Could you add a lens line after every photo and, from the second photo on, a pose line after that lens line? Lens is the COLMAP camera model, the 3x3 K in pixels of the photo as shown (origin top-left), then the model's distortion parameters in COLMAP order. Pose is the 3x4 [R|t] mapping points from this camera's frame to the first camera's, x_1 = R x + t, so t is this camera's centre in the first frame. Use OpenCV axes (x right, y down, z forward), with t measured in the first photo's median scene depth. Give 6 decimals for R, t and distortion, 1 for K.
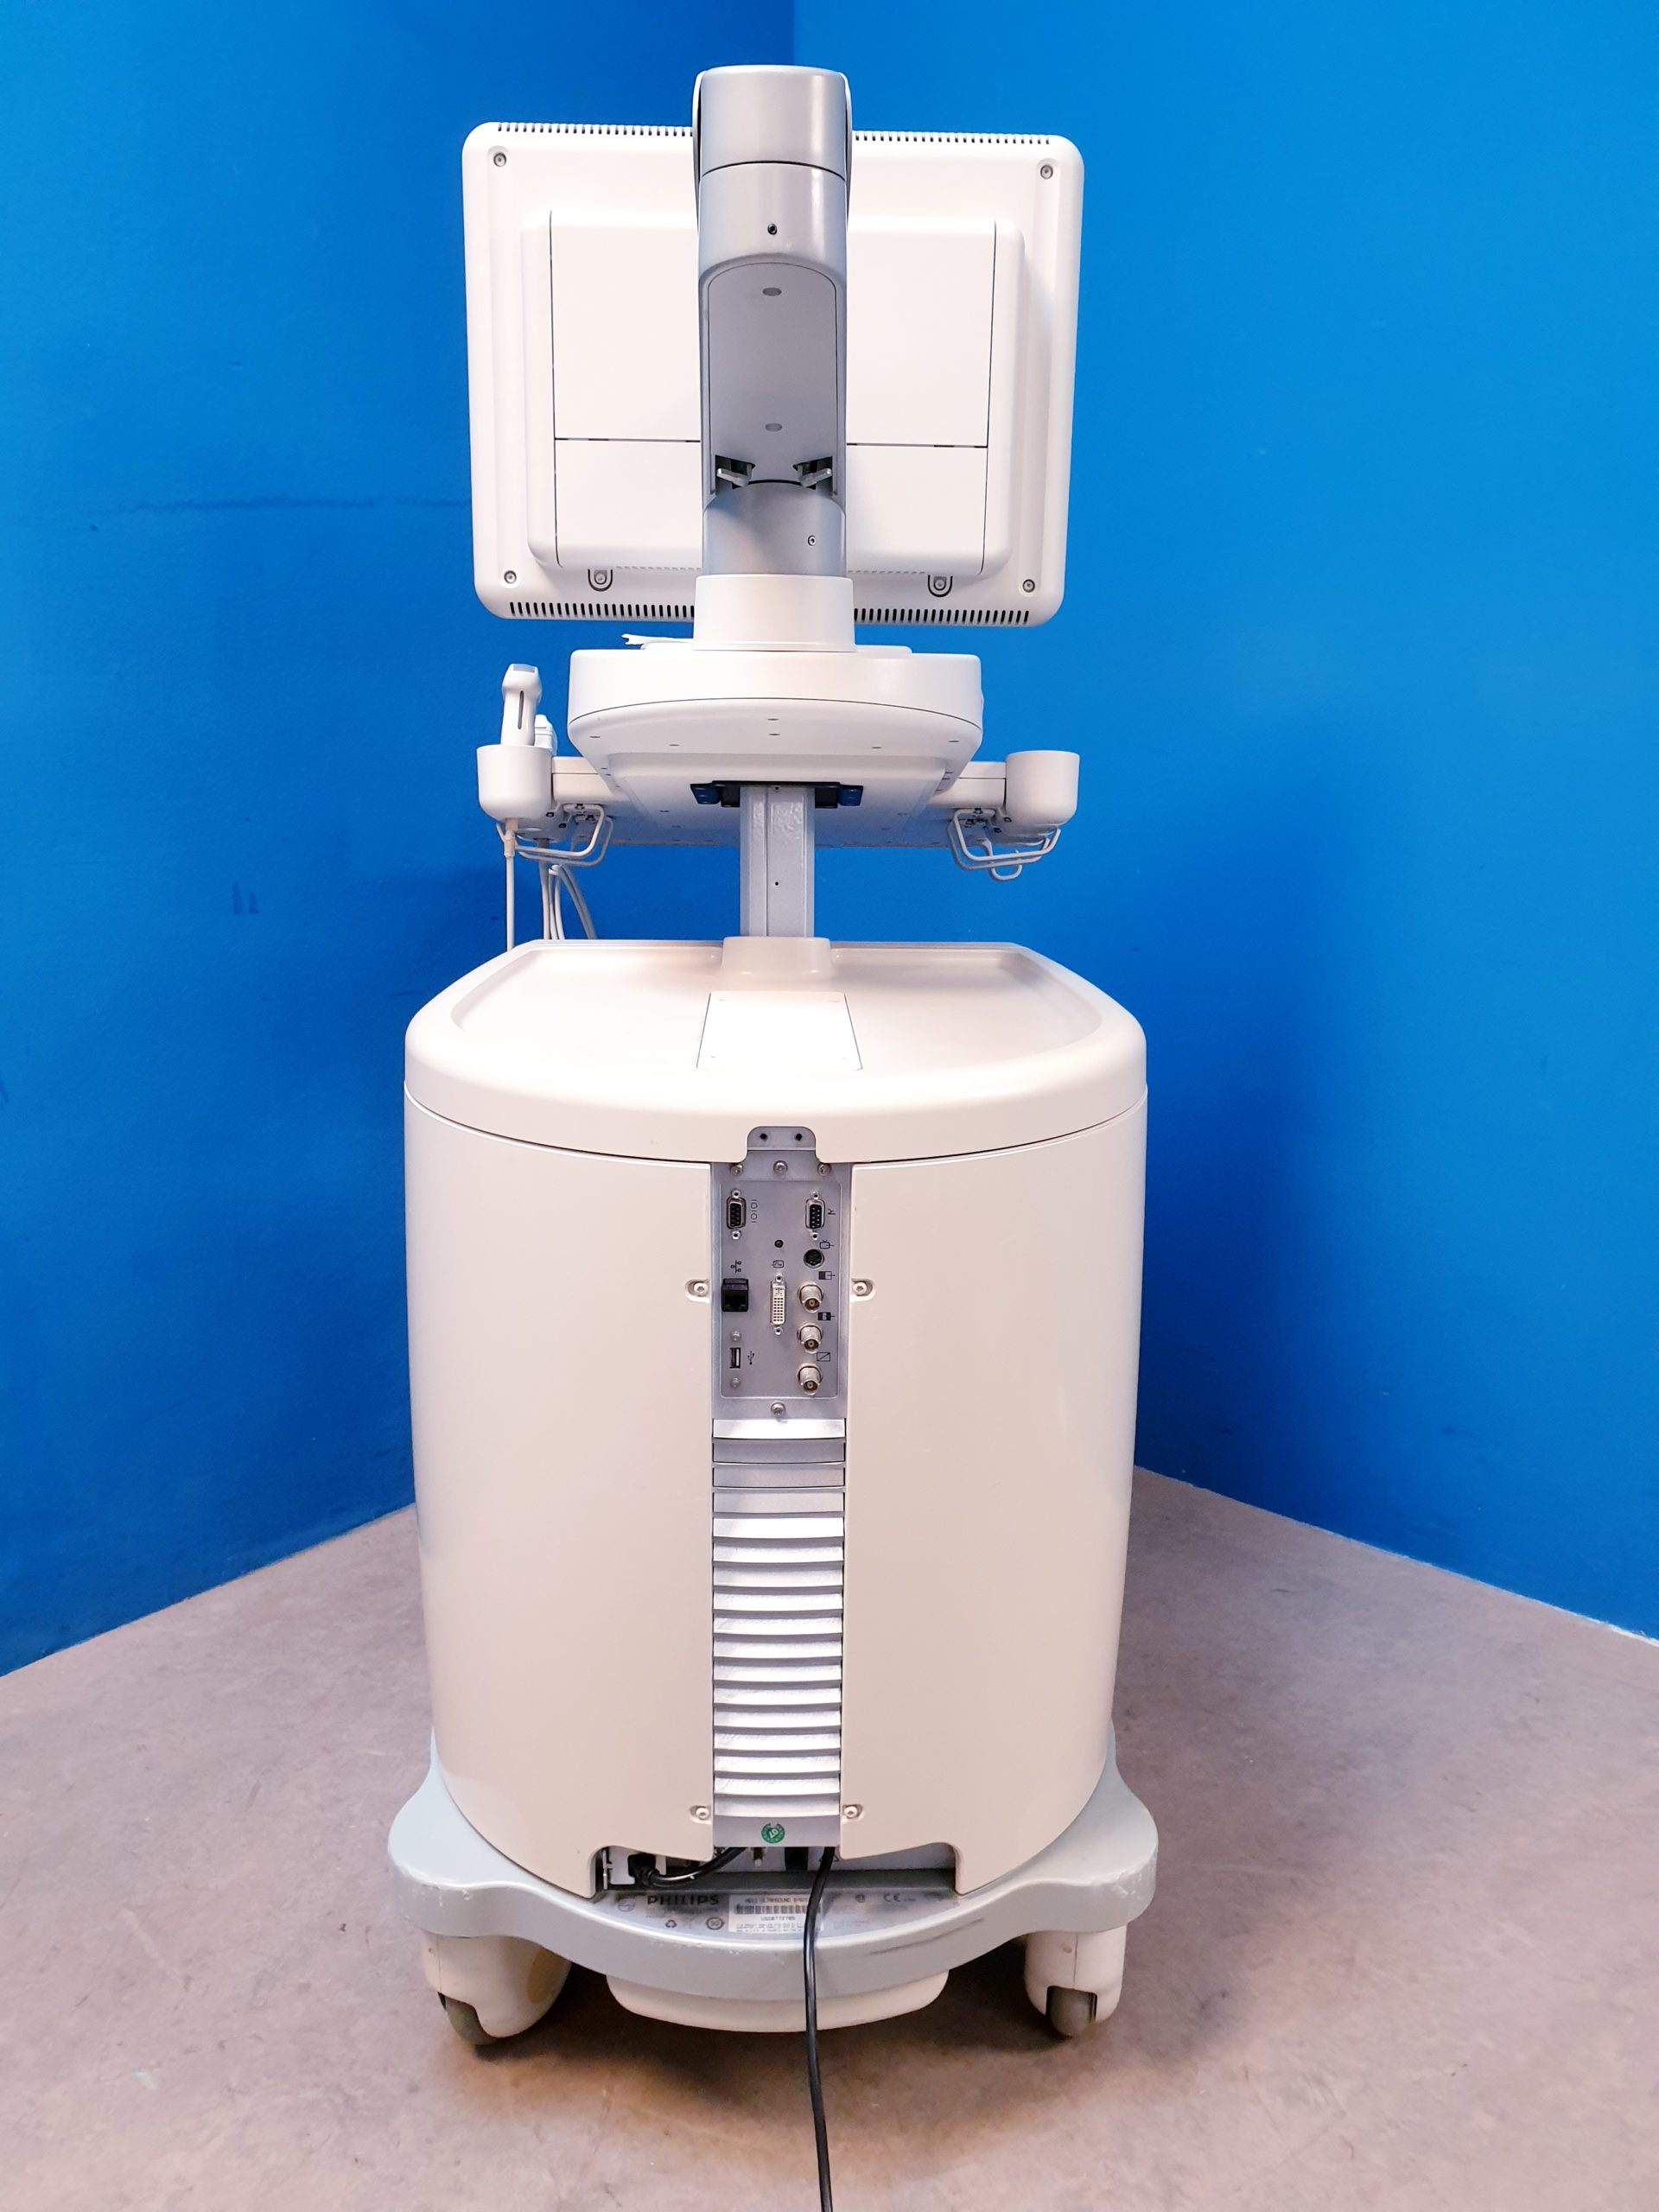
lens RADIAL K [[1698.5, 0, 855.2], [0, 1698.5, 1159.2], [0, 0, 1]] dist [-0.040974, 0.049563]
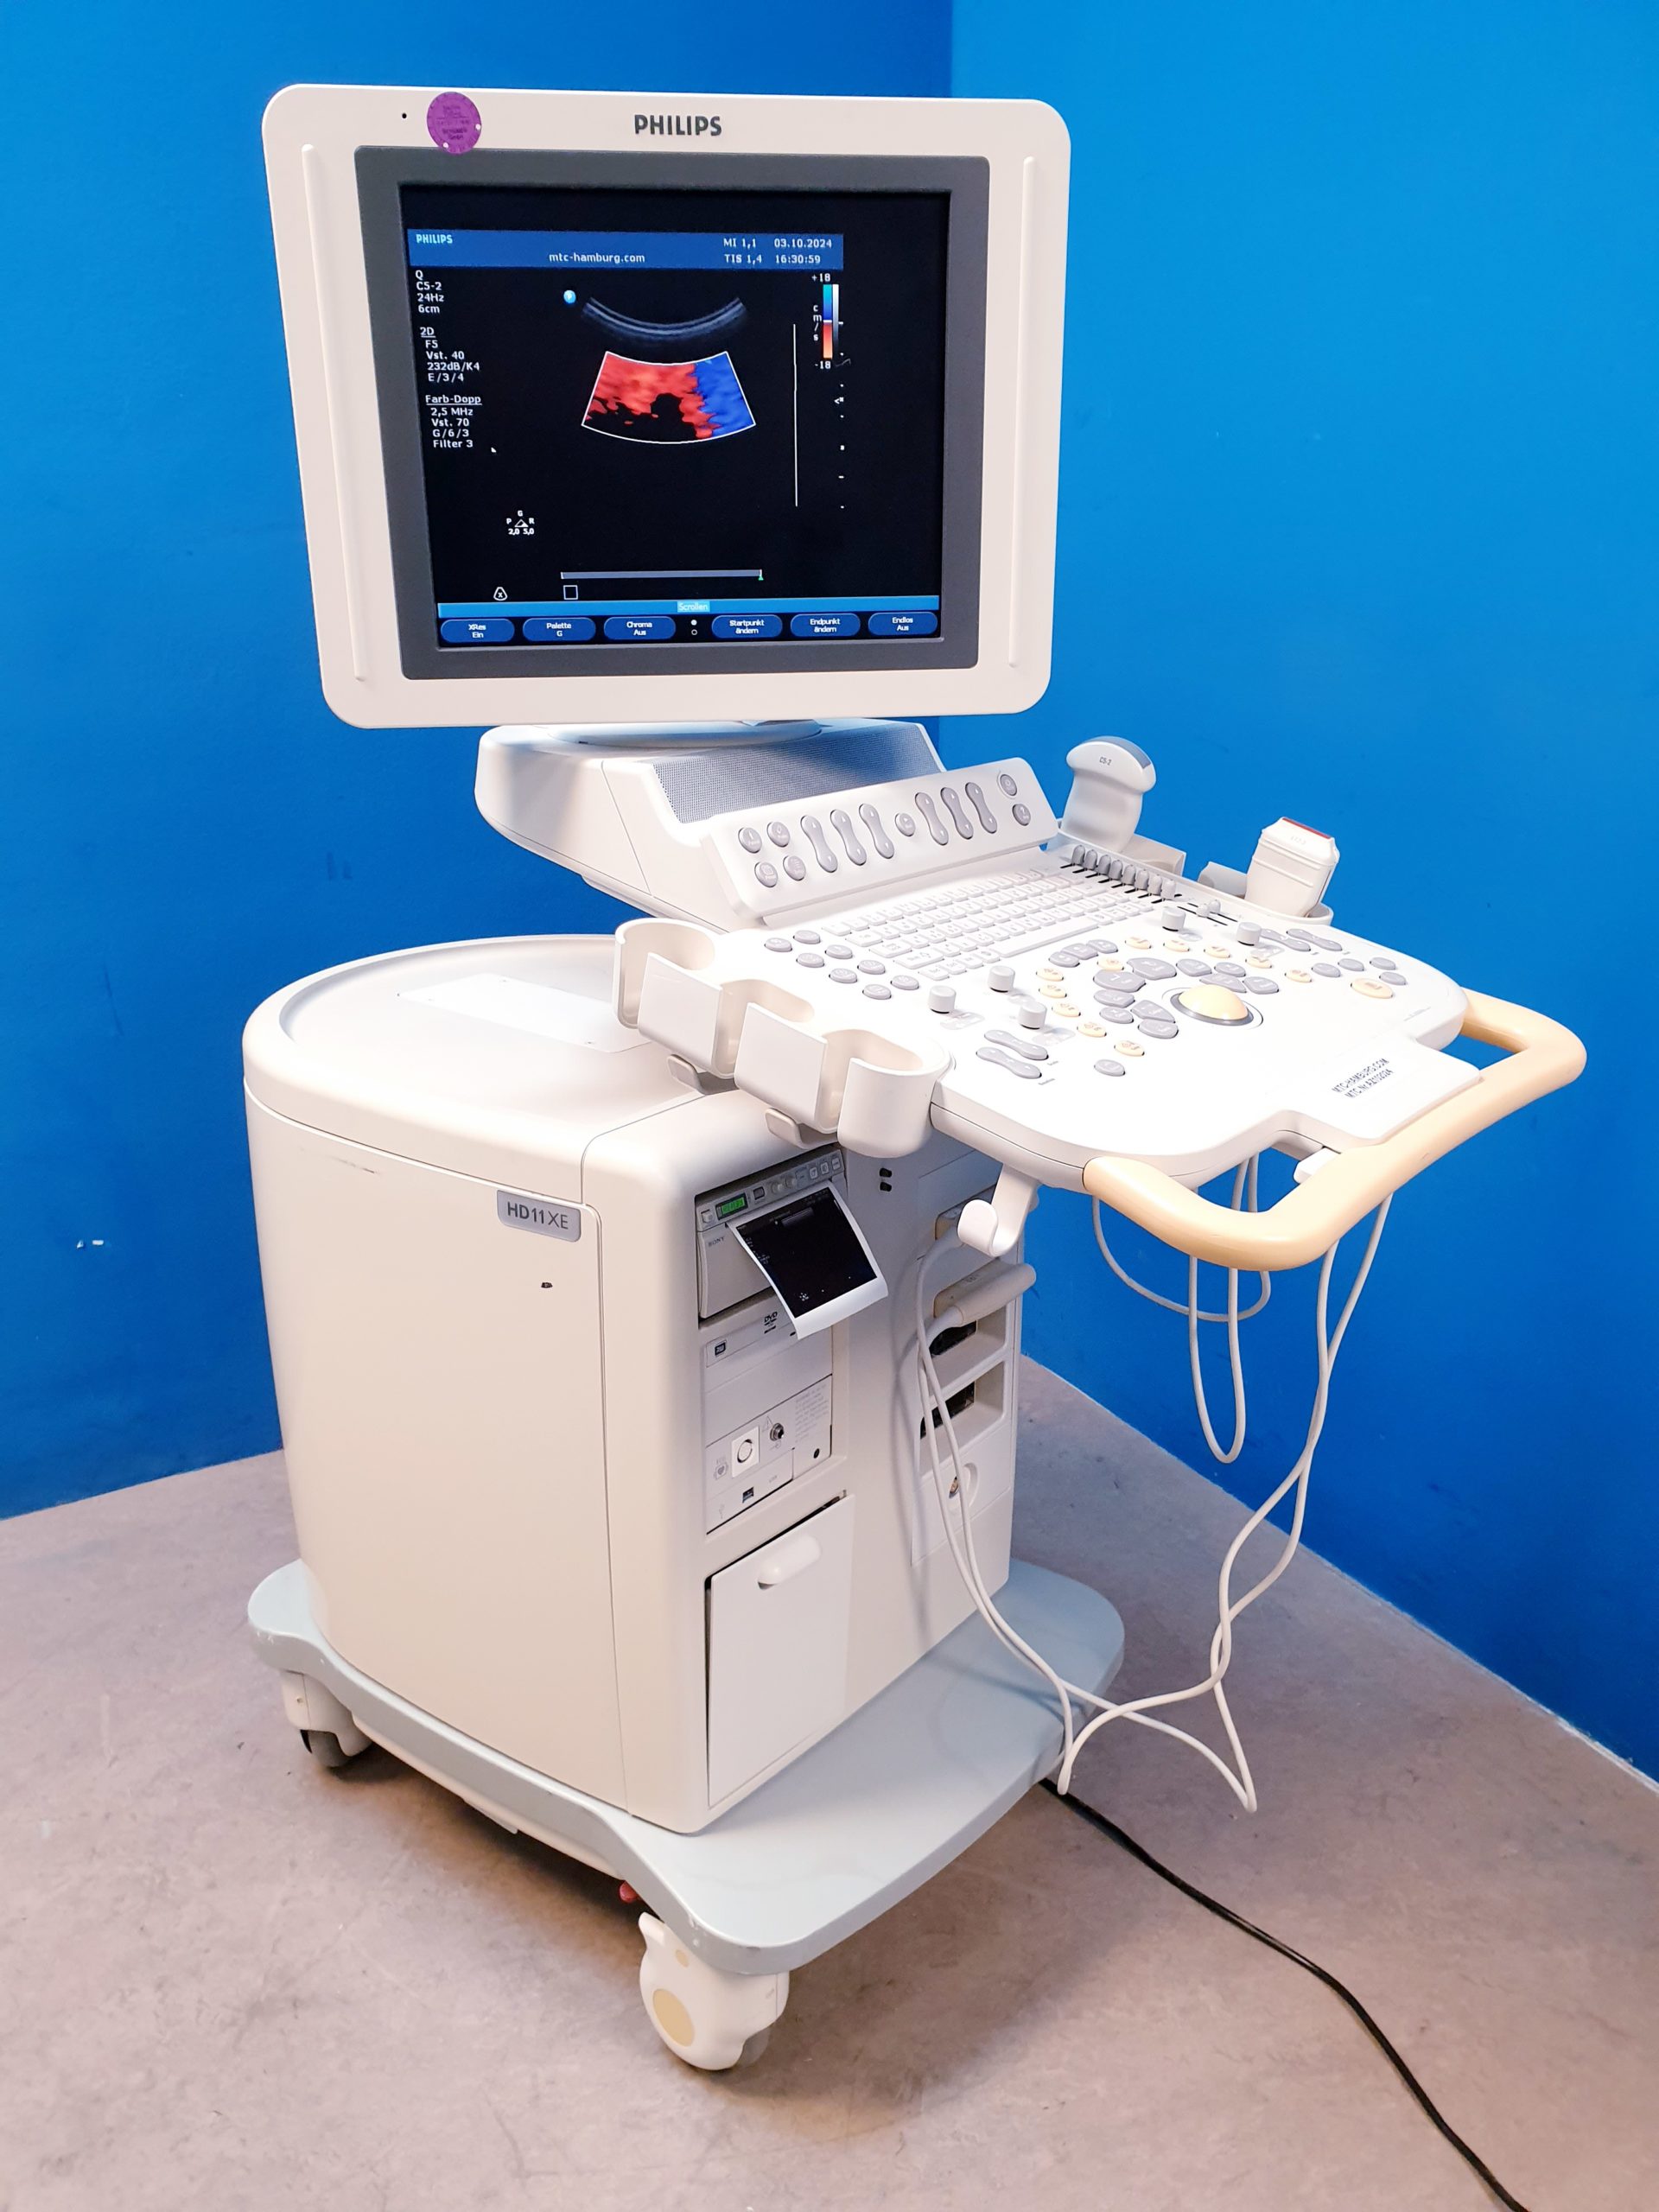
lens RADIAL K [[1698.5, 0, 838.0], [0, 1698.5, 1148.1], [0, 0, 1]] dist [-0.040974, 0.049563]
pose [[0.948253, 0.109291, -0.298113, 0.455271], [-0.088812, 0.992713, 0.081441, -0.120950], [0.304842, -0.050751, 0.951050, -0.010091]]
